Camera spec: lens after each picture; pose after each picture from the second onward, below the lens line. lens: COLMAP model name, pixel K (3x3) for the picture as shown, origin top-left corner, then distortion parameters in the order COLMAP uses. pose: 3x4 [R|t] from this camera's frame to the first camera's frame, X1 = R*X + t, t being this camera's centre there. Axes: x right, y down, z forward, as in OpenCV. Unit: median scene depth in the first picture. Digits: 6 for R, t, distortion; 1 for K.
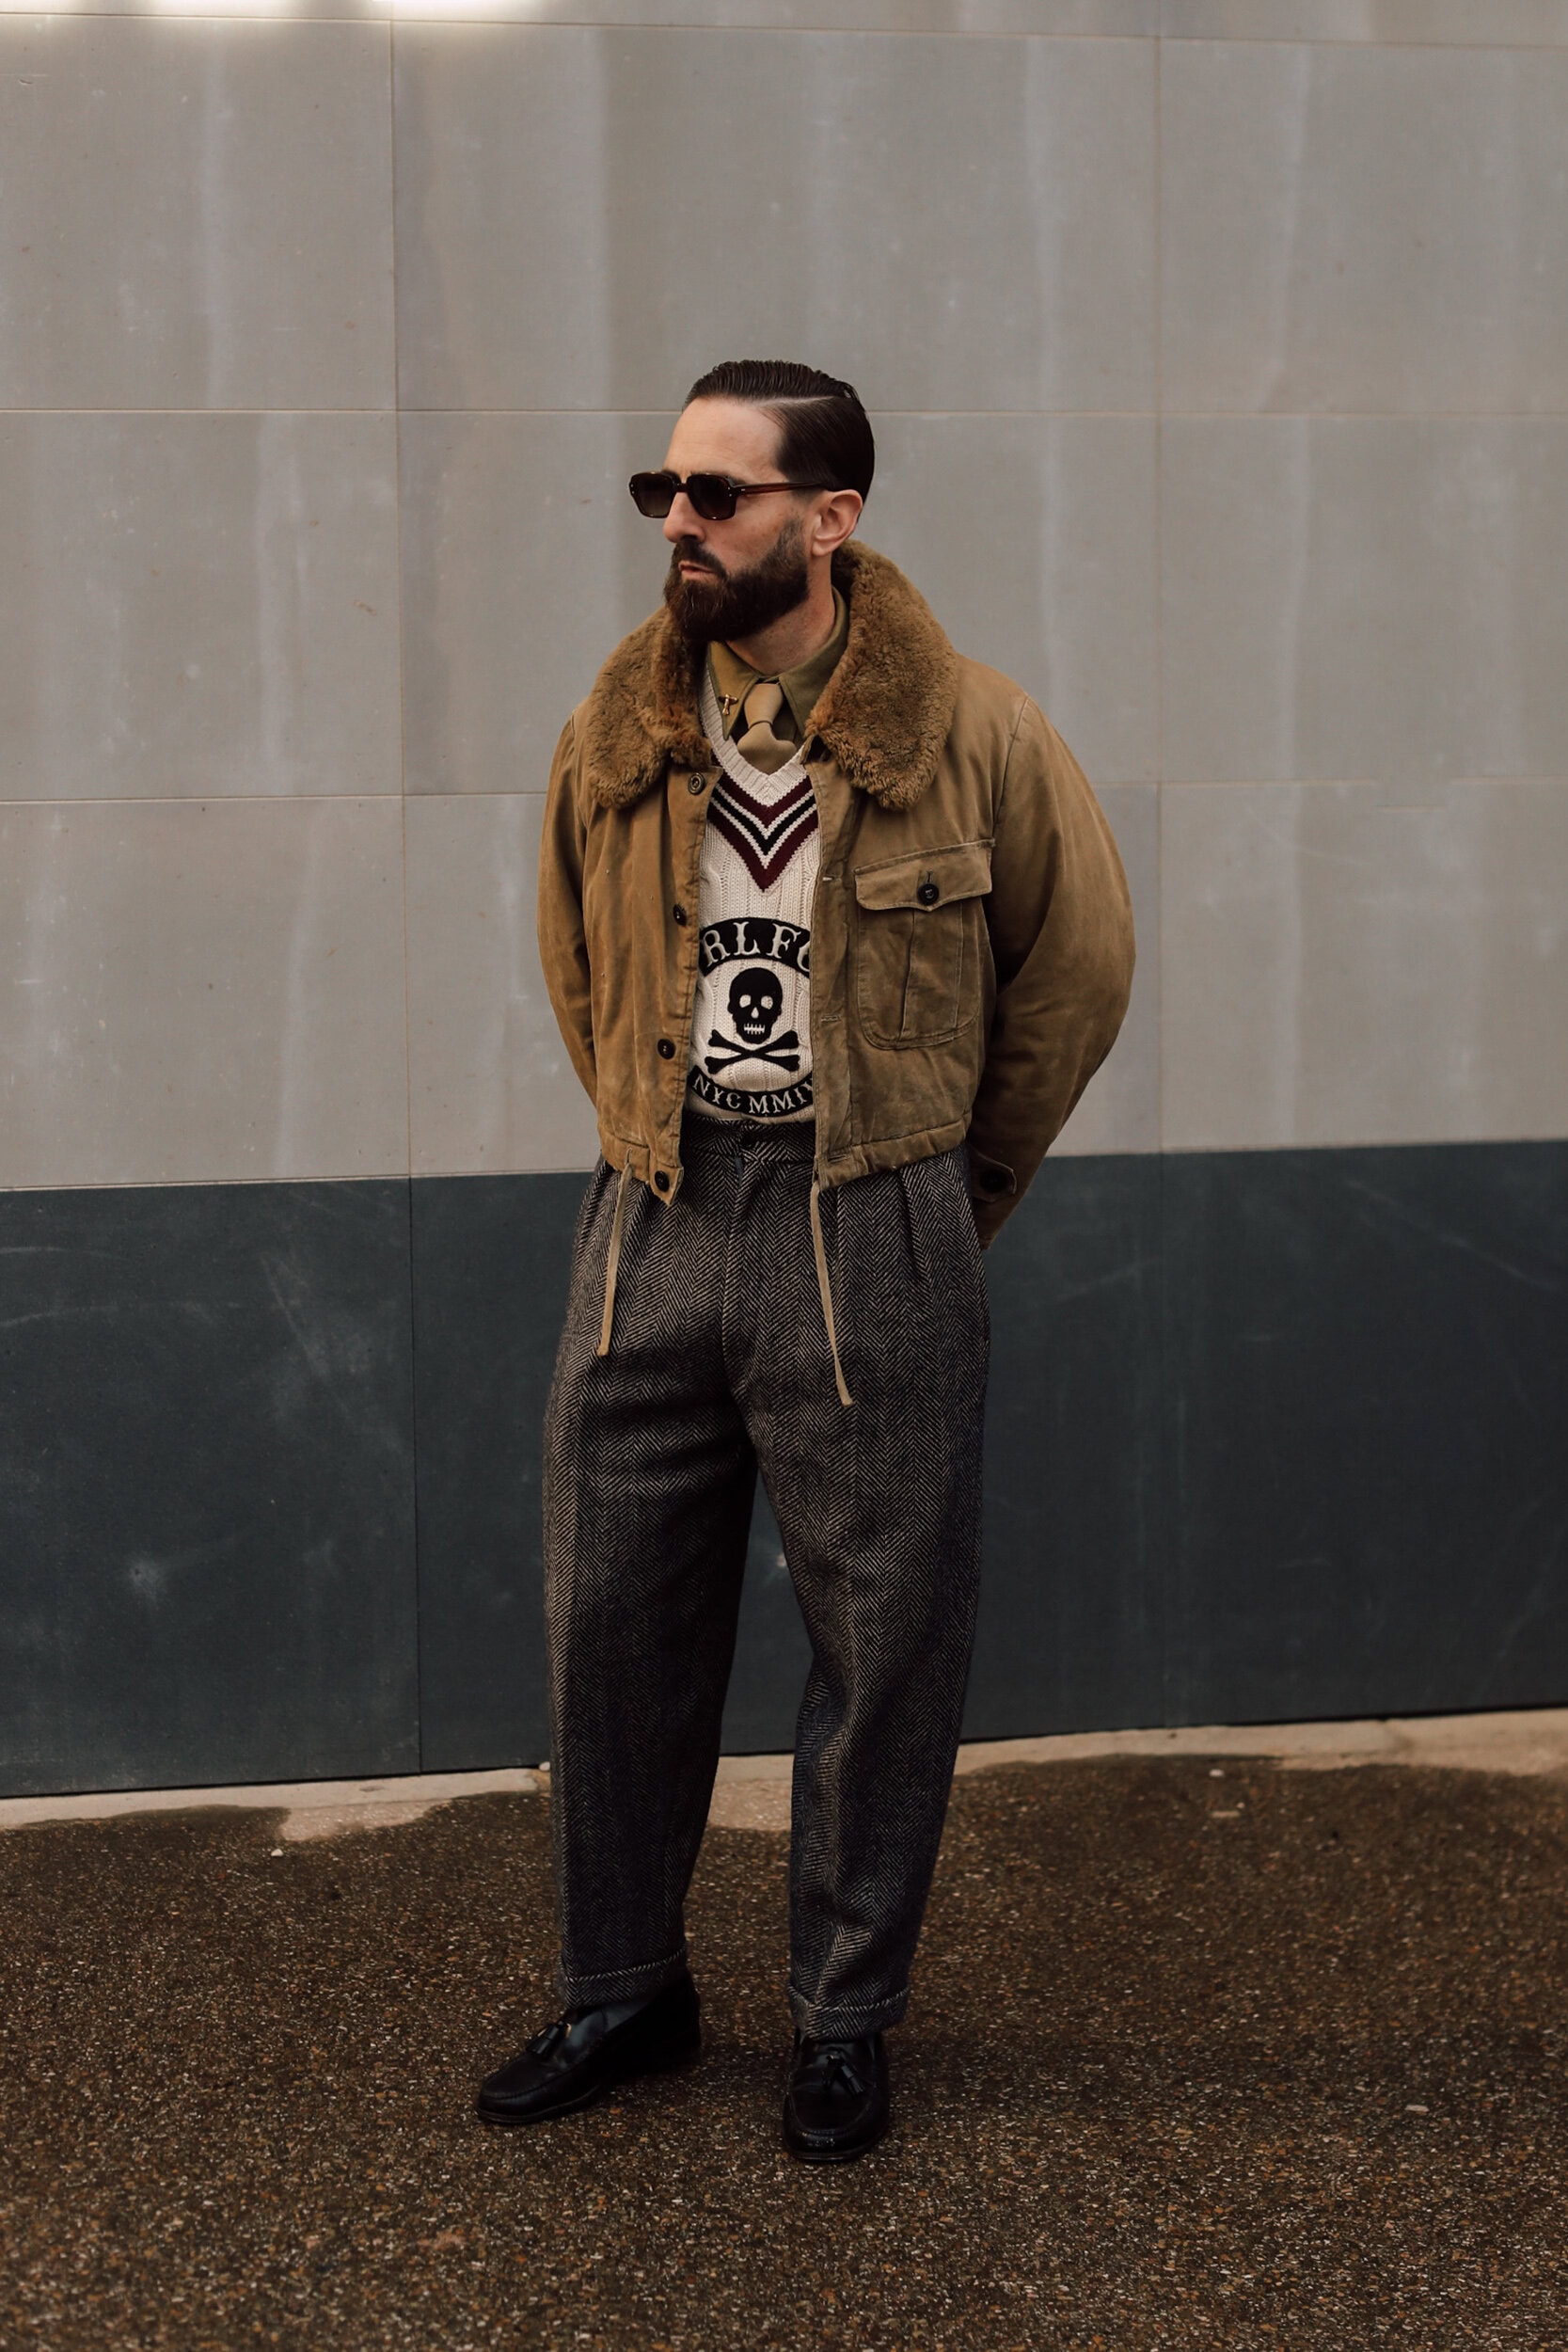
lens RADIAL K [[3161.9, 0, 784.0], [0, 3161.9, 1176.0], [0, 0, 1]] dist [-0.019368, 0.057052]
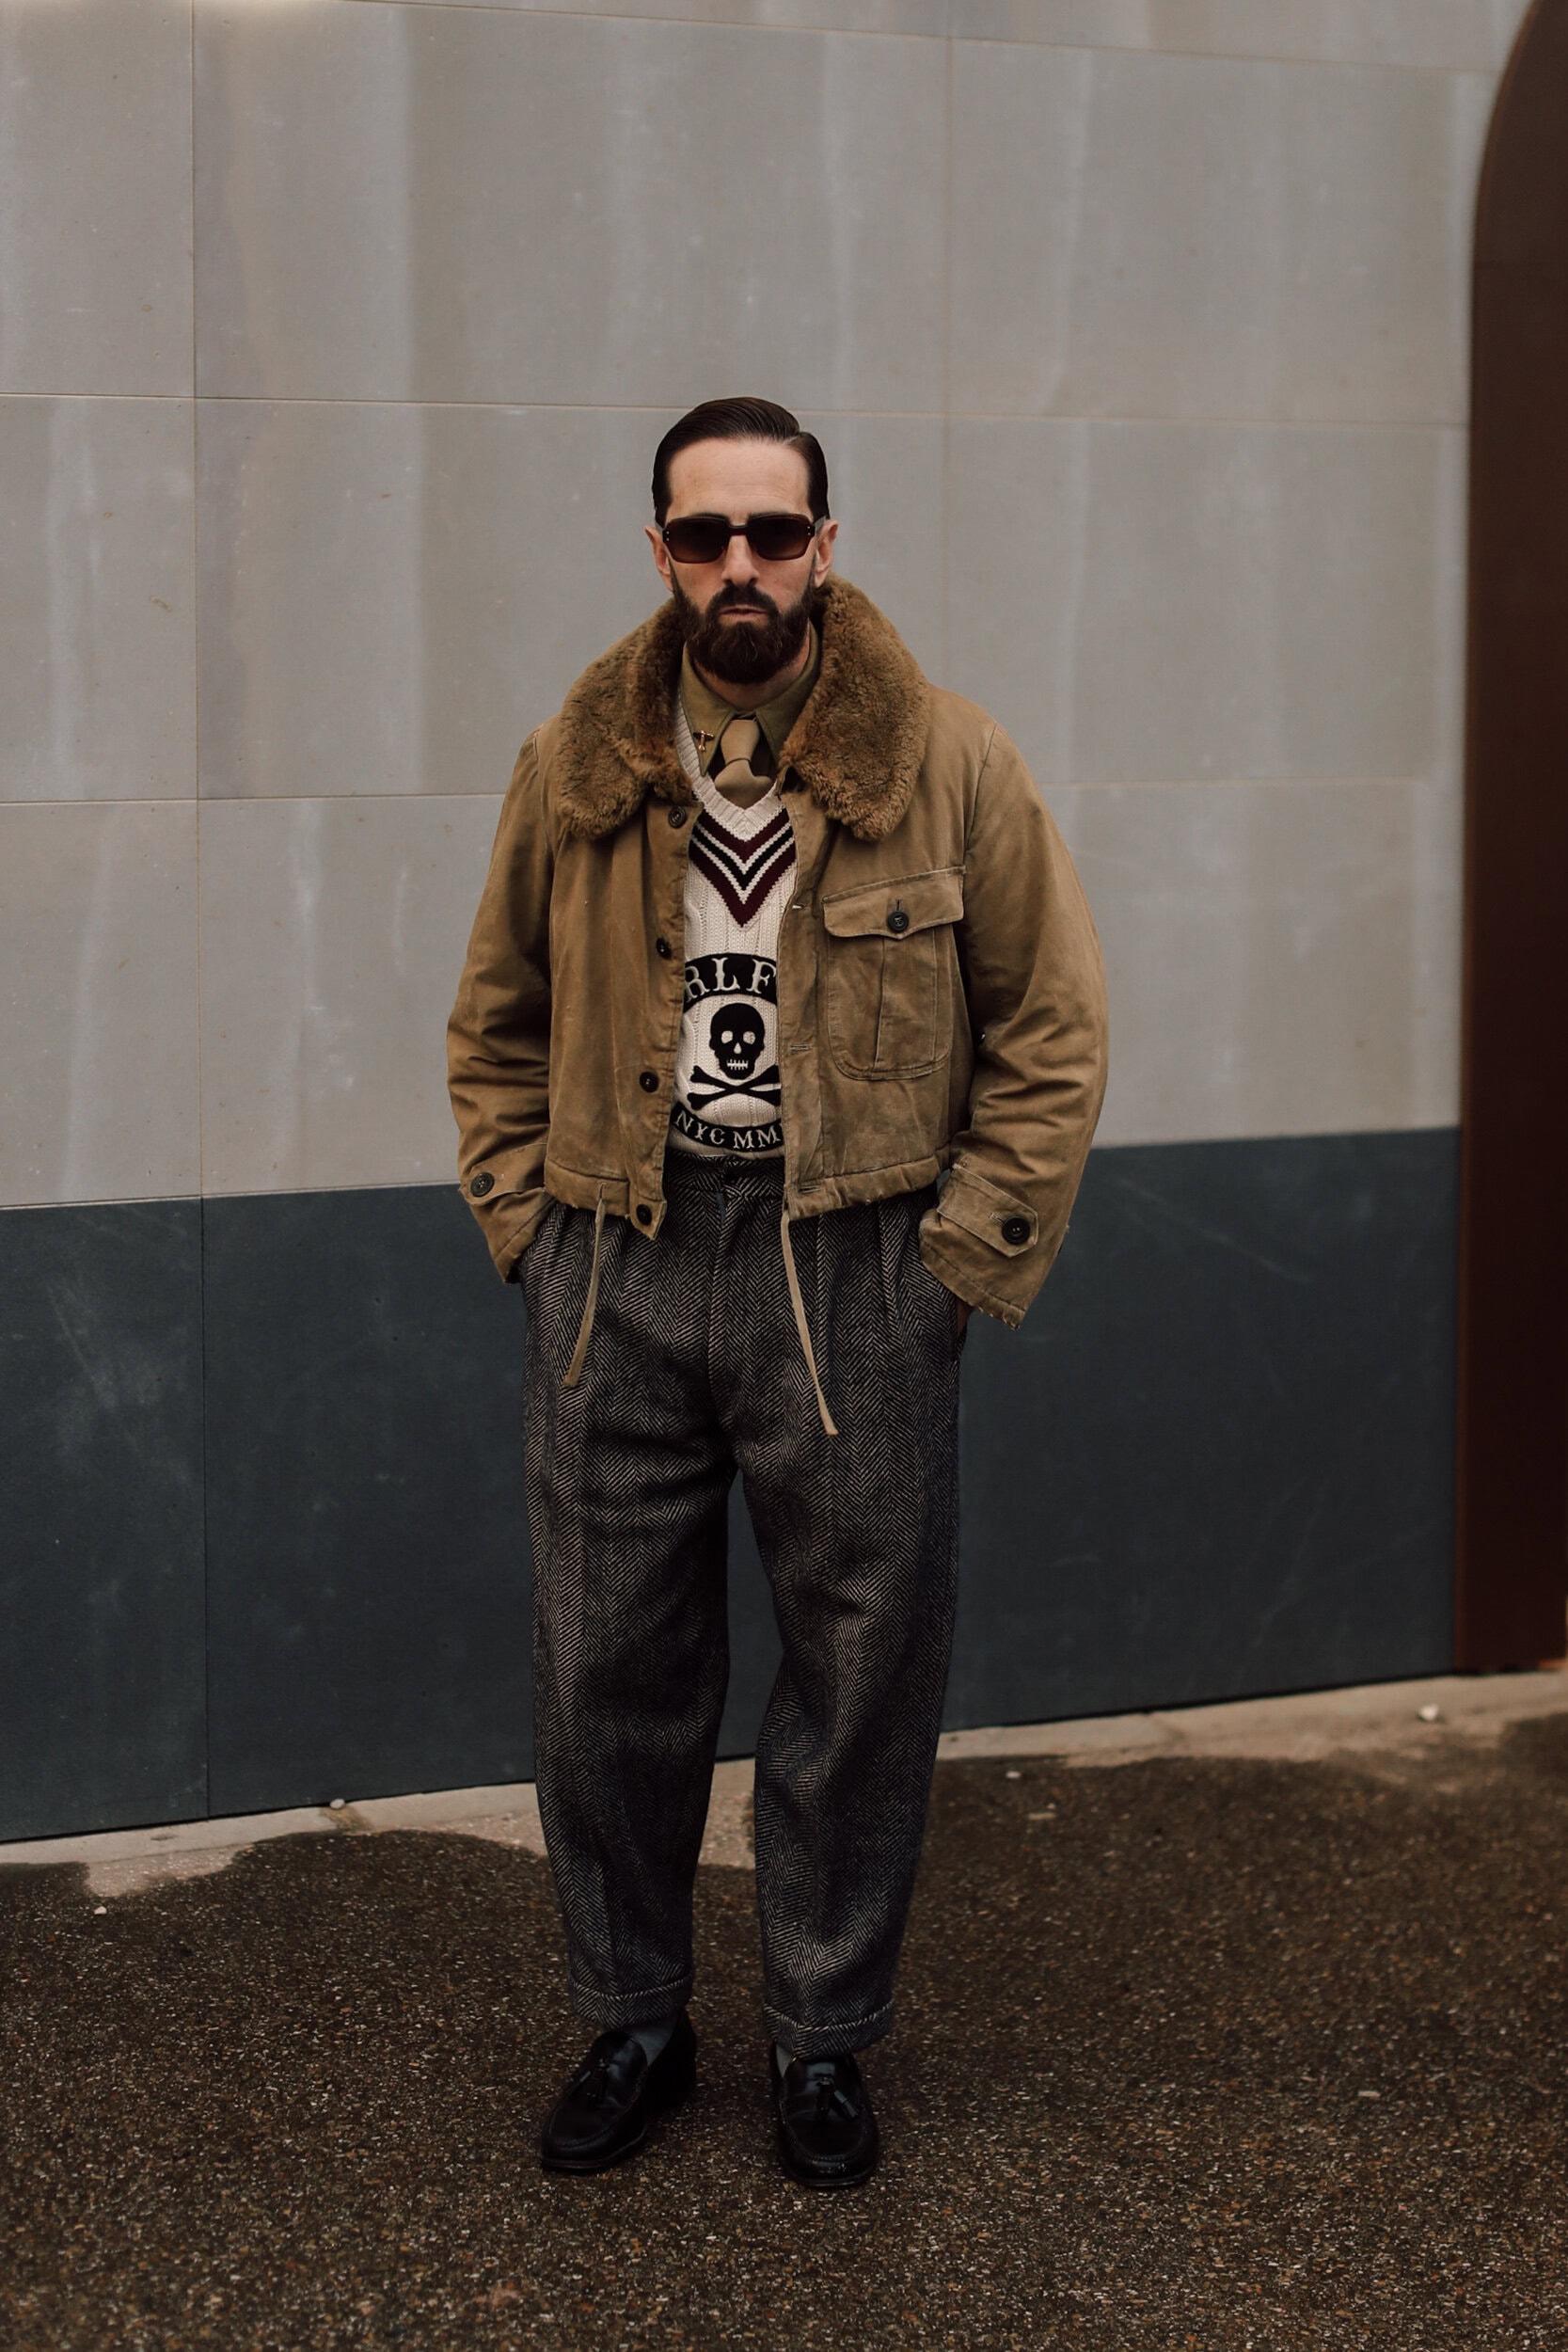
lens RADIAL K [[3363.5, 0, 784.0], [0, 3363.5, 1176.0], [0, 0, 1]] dist [-0.014382, 0.080649]
pose [[0.981716, -0.018131, 0.189486, -0.196252], [0.015482, 0.999761, 0.015447, -0.027386], [-0.189721, -0.012231, 0.981762, -0.046764]]
